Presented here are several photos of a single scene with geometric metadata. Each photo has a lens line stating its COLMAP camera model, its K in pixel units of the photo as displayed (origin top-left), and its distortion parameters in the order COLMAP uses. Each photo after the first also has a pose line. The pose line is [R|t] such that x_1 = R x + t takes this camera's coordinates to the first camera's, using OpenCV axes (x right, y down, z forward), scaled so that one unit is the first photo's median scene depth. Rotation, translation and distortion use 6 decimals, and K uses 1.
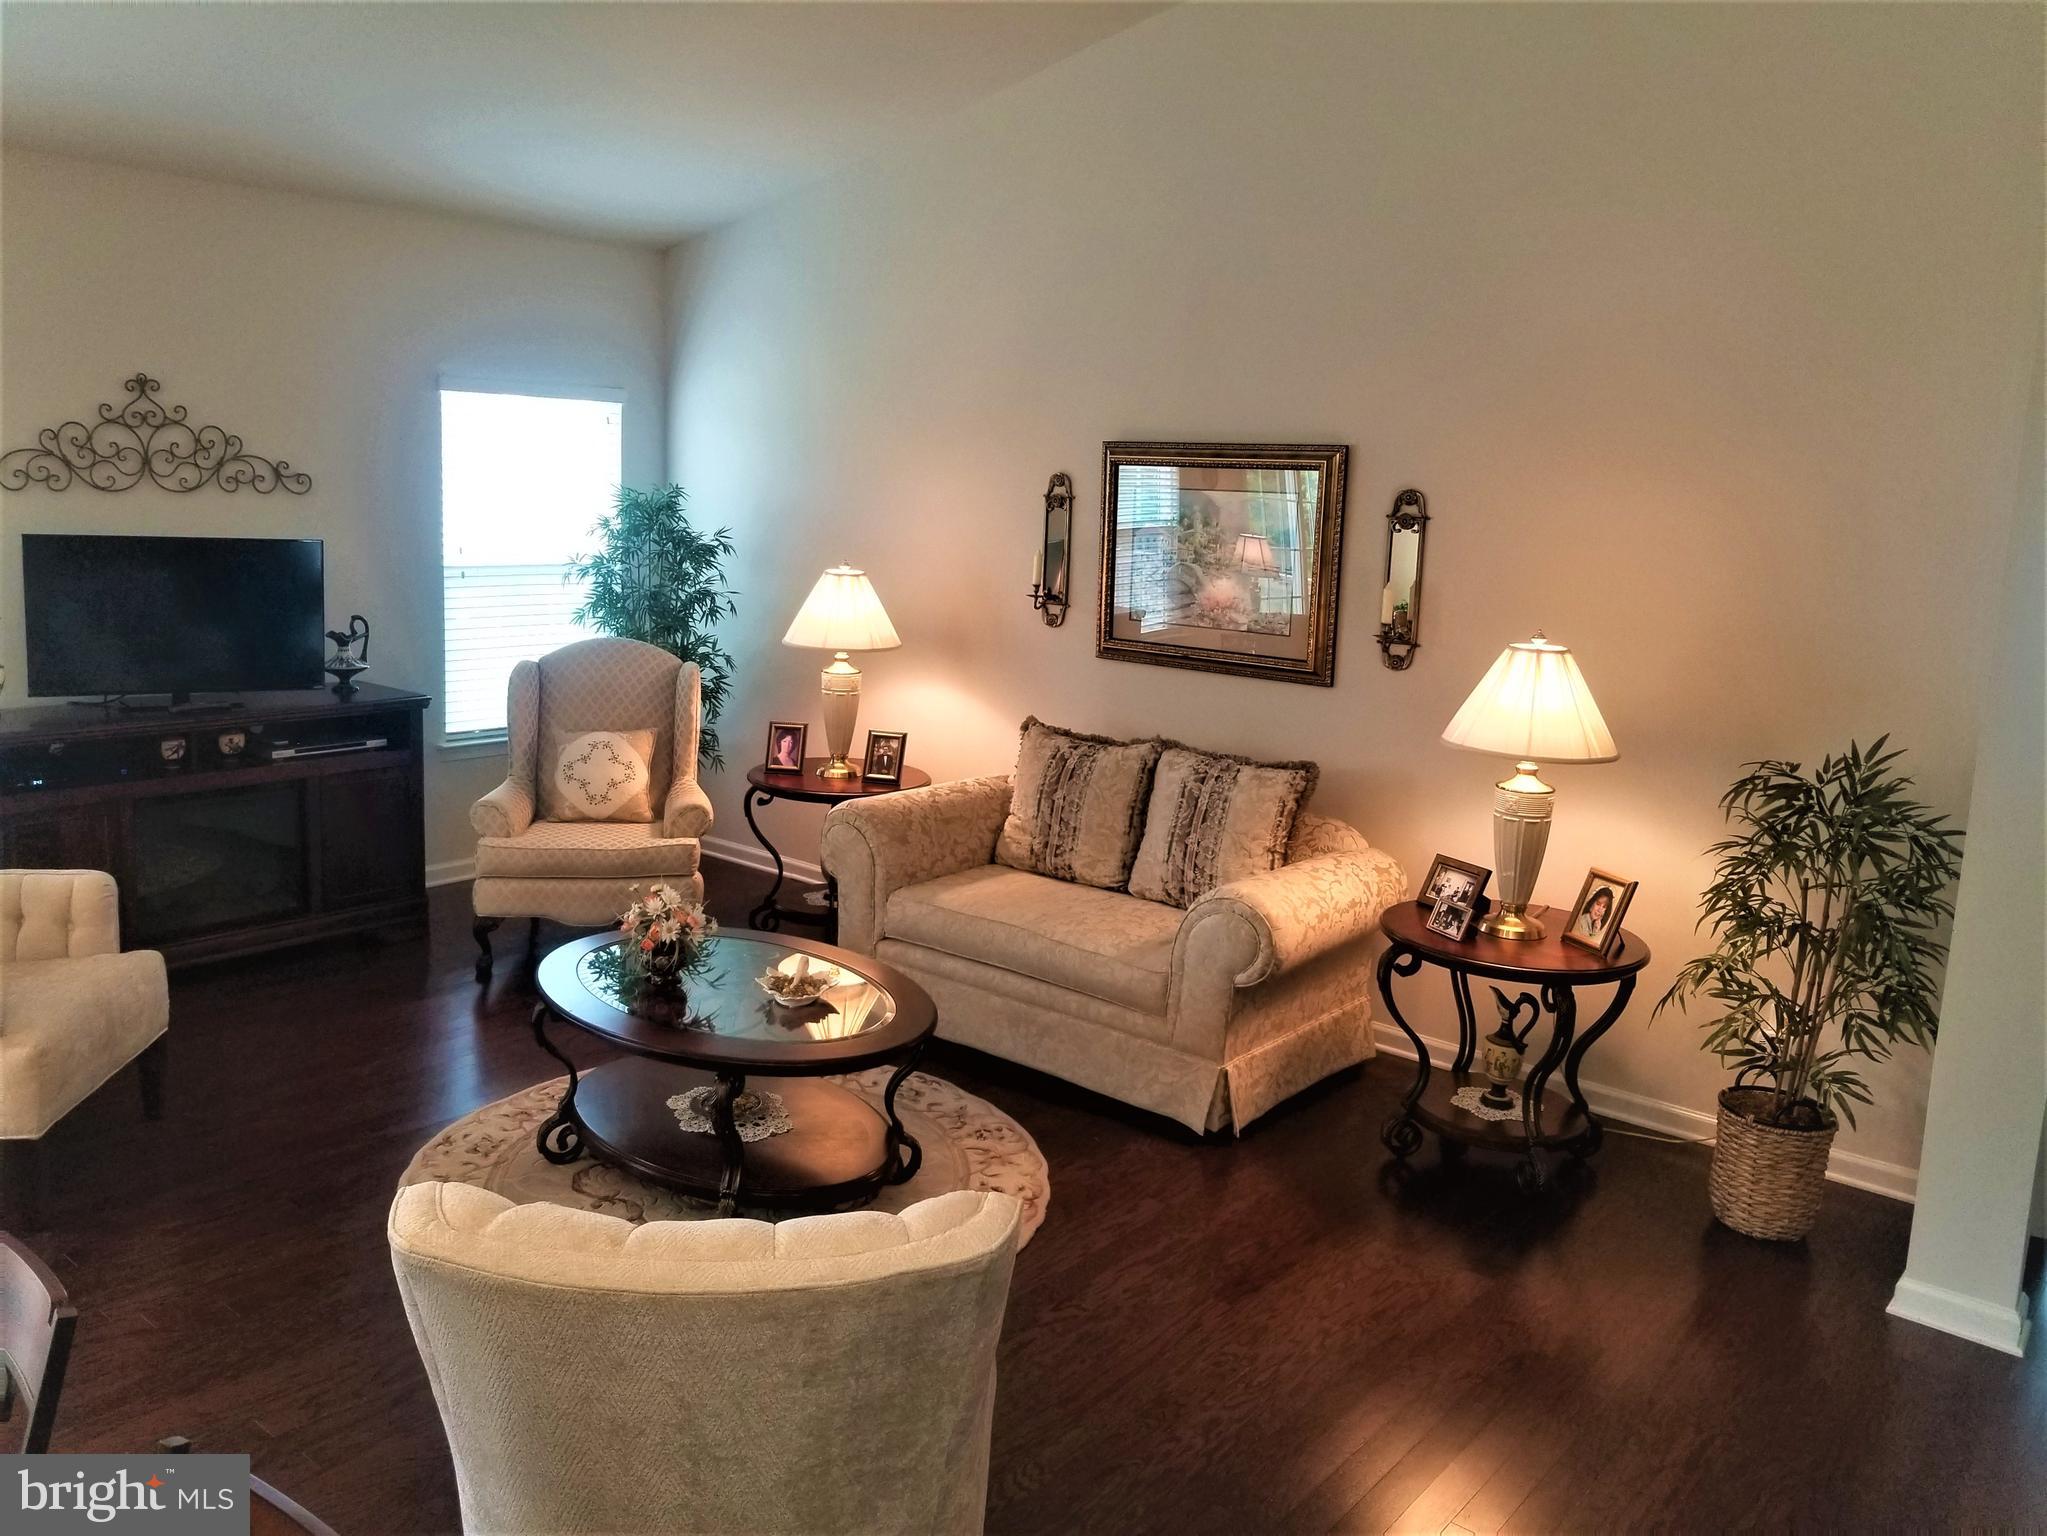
lens RADIAL K [[1598.7, 0, 1022.6], [0, 1598.7, 764.9], [0, 0, 1]] dist [0.074835, -0.066778]
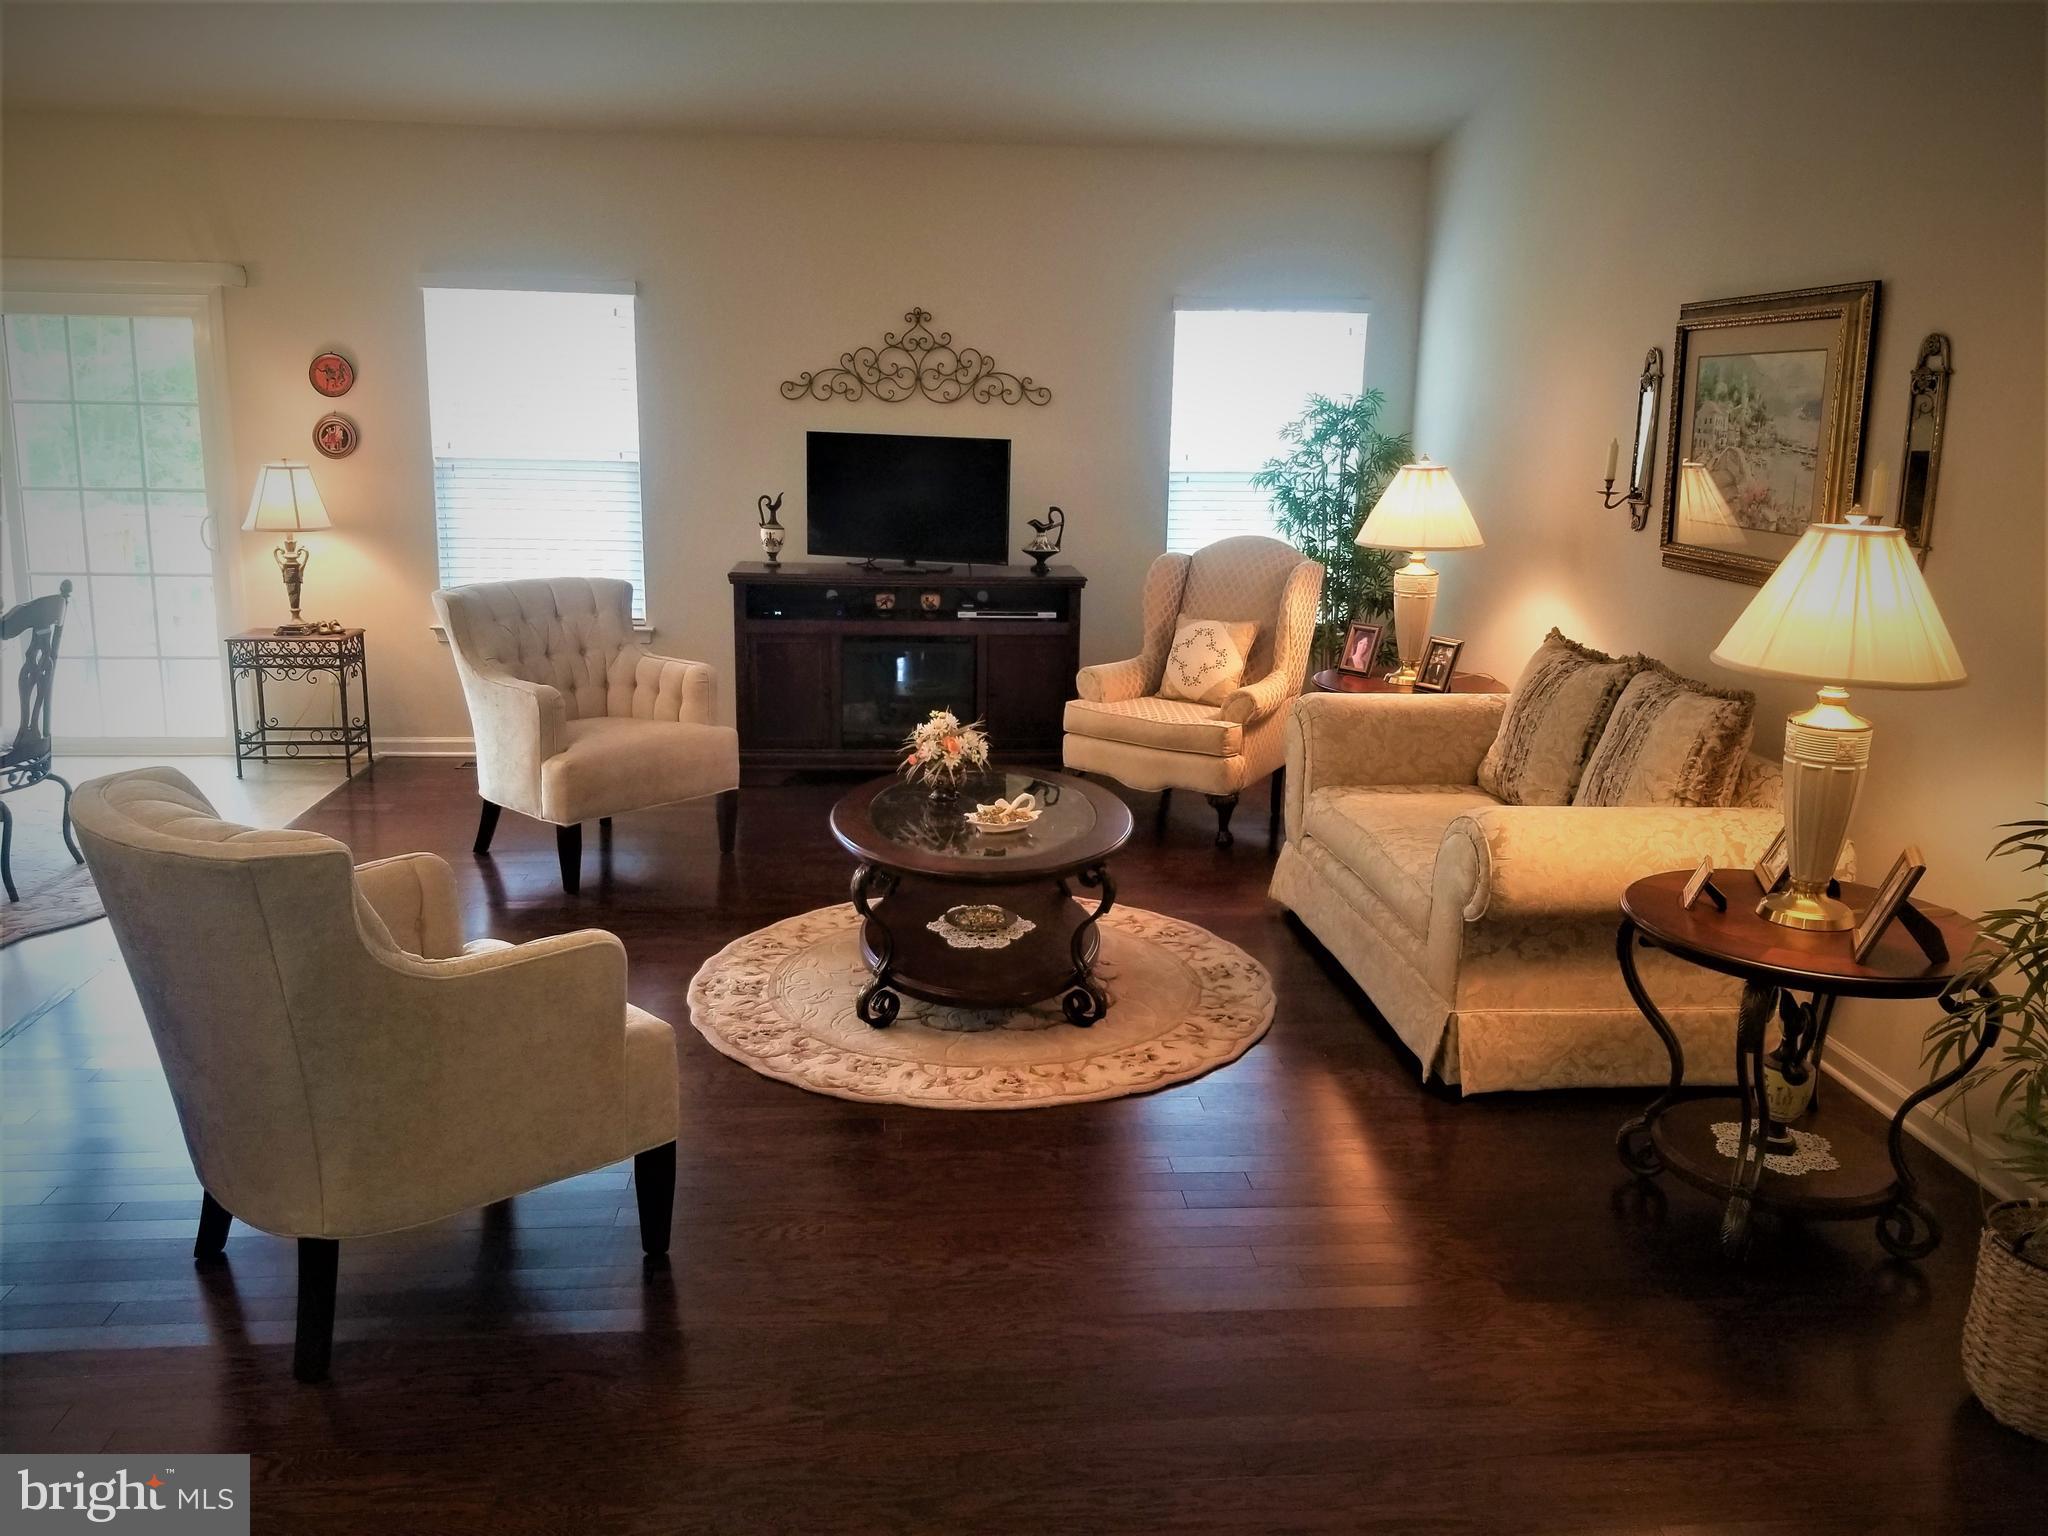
lens RADIAL K [[1599.4, 0, 1027.8], [0, 1599.4, 770.4], [0, 0, 1]] dist [0.074835, -0.066778]
pose [[0.703199, 0.133126, -0.698418, 0.448053], [-0.121078, 0.990388, 0.066872, 0.023831], [0.700607, 0.037538, 0.712559, 0.174654]]
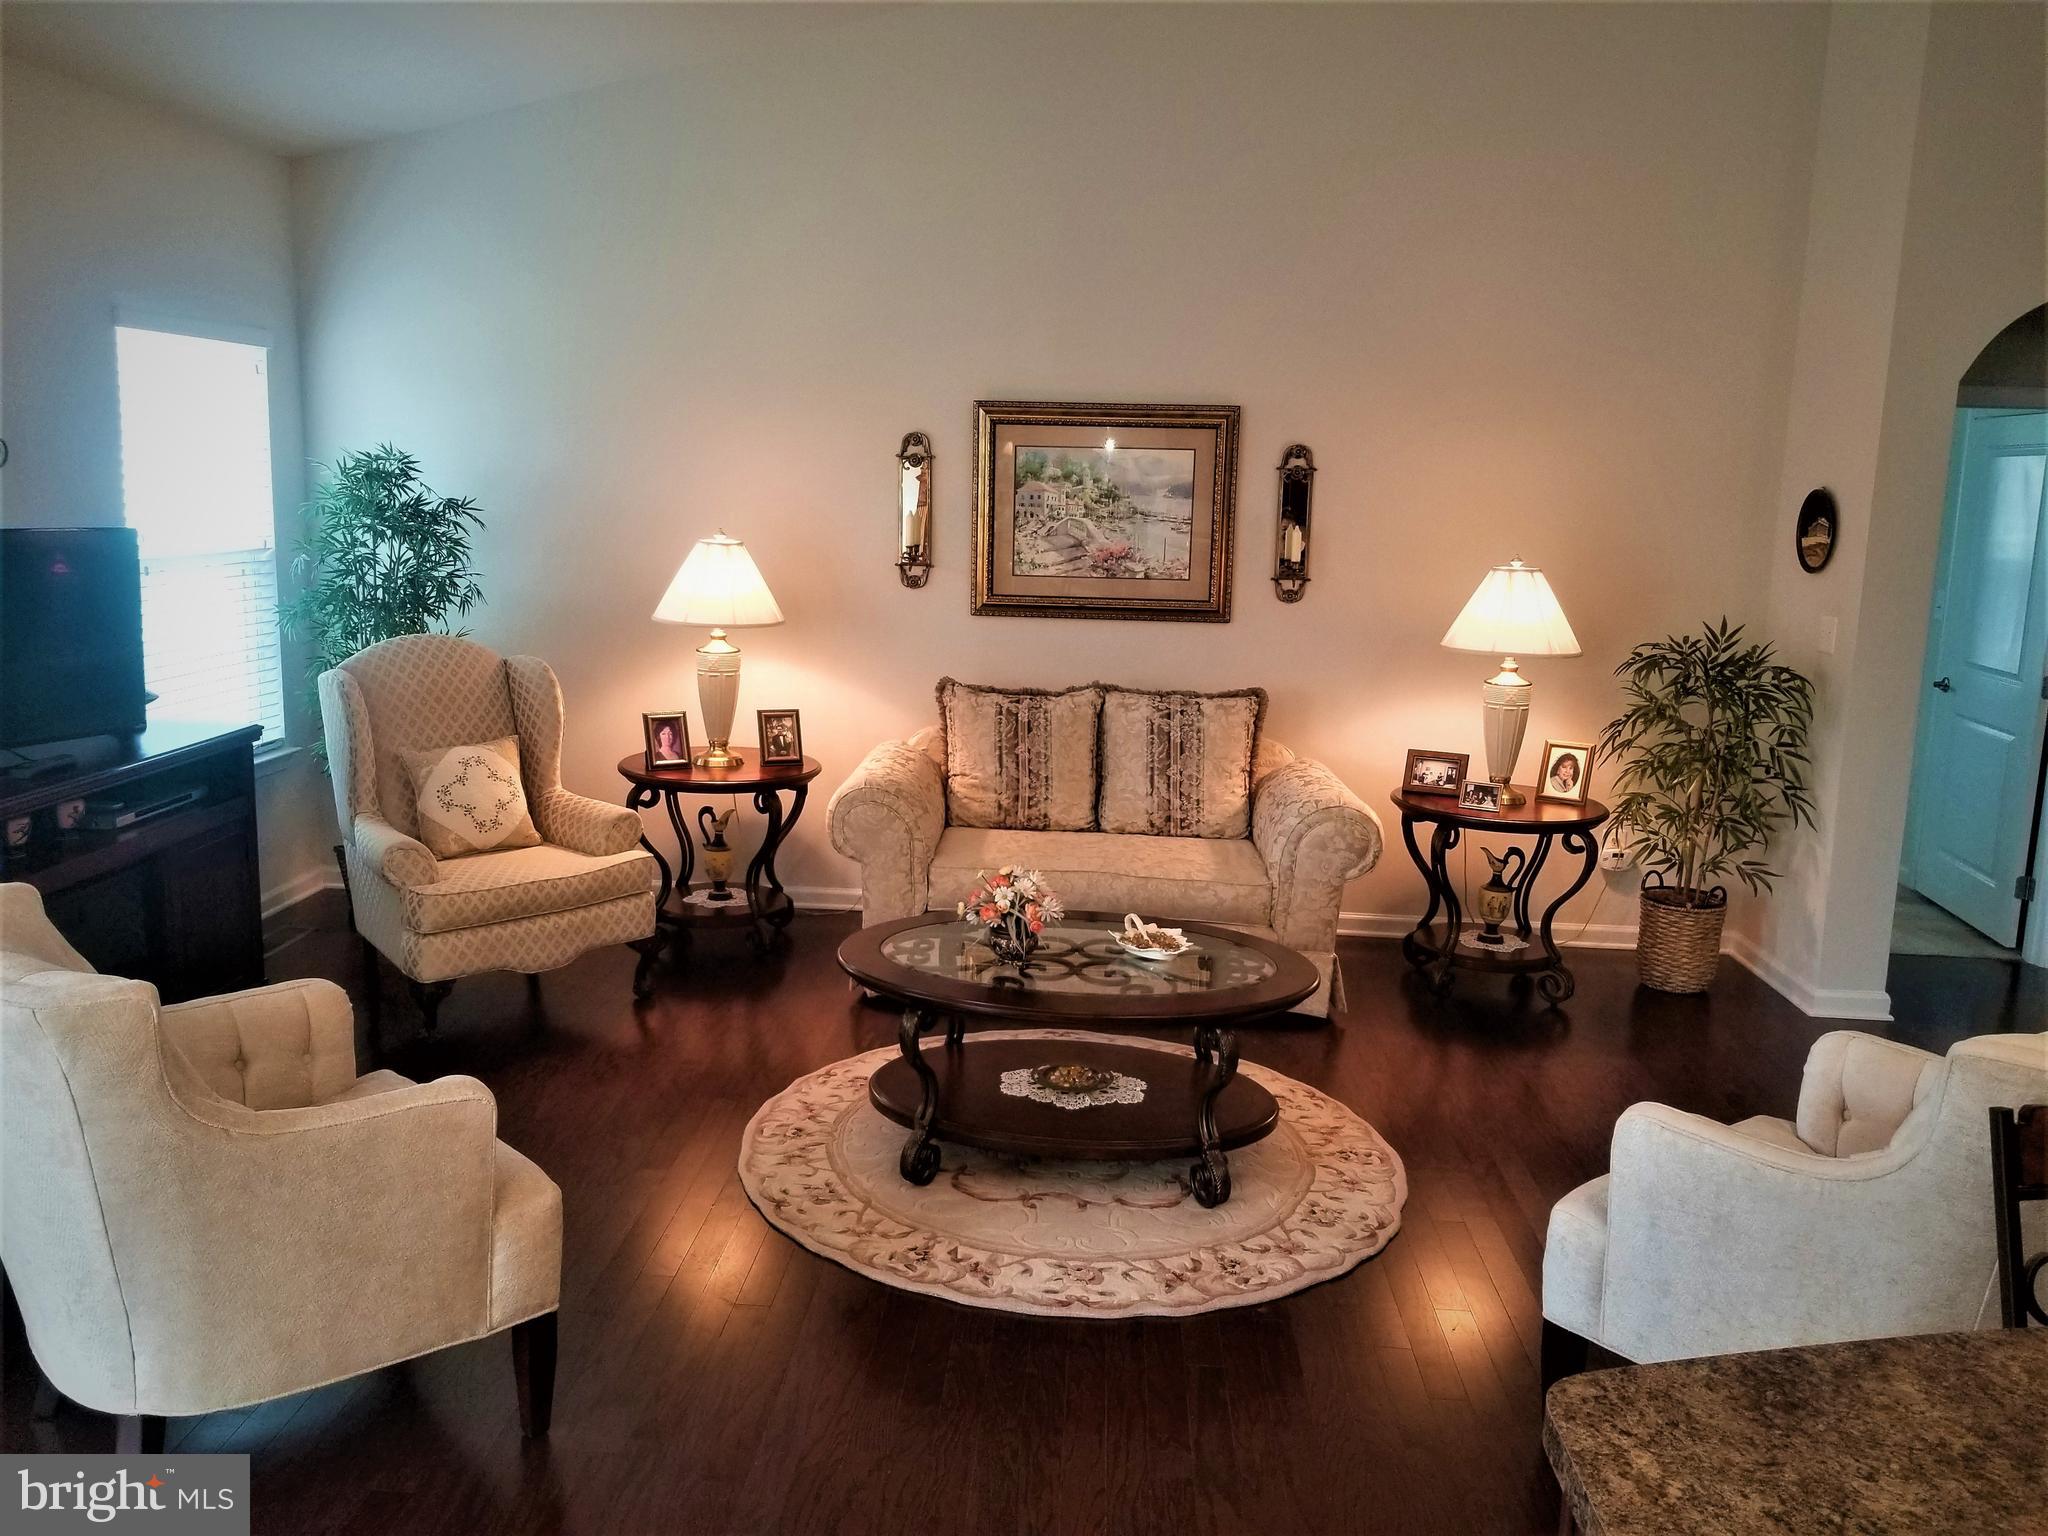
lens RADIAL K [[1599.4, 0, 1023.2], [0, 1599.4, 776.8], [0, 0, 1]] dist [0.074835, -0.066778]
pose [[0.804234, -0.128621, 0.580228, -0.566057], [0.112990, 0.991584, 0.063196, -0.027390], [-0.583473, 0.014736, 0.811999, 0.164687]]
